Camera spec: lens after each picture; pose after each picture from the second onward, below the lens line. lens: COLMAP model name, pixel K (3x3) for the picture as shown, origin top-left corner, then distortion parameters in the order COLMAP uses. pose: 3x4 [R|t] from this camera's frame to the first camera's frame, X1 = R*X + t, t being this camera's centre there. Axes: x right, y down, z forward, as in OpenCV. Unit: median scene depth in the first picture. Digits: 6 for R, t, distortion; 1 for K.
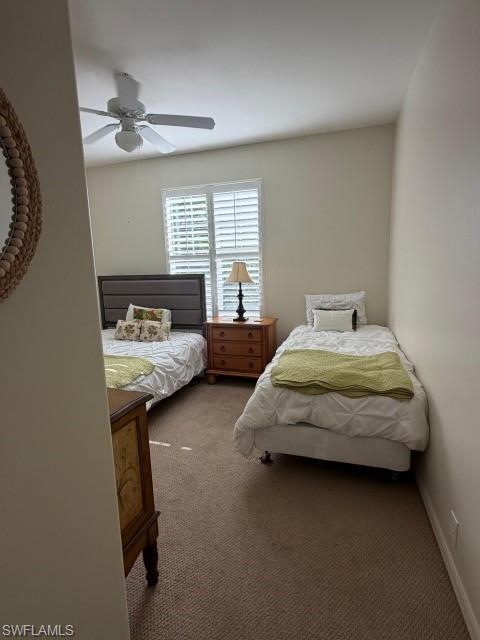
lens RADIAL K [[328.4, 0, 239.2], [0, 328.4, 317.3], [0, 0, 1]] dist [-0.002286, 0.001734]
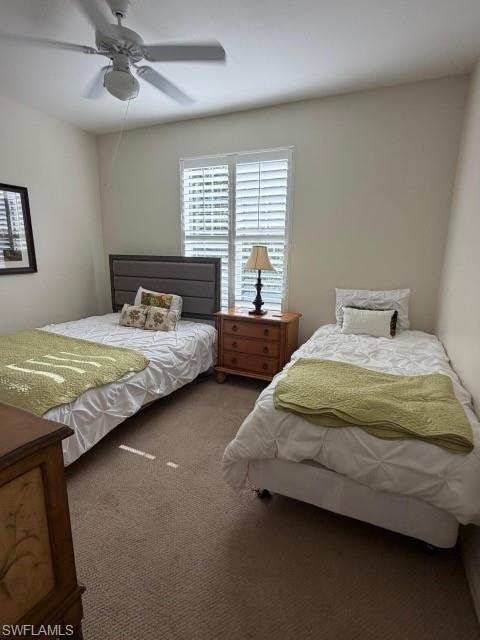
lens RADIAL K [[328.4, 0, 240.7], [0, 328.4, 319.5], [0, 0, 1]] dist [-0.002286, 0.001734]
pose [[0.992850, 0.069263, -0.097216, 0.056345], [-0.064598, 0.996641, 0.050343, -0.019828], [0.100376, -0.043703, 0.993989, 0.164053]]
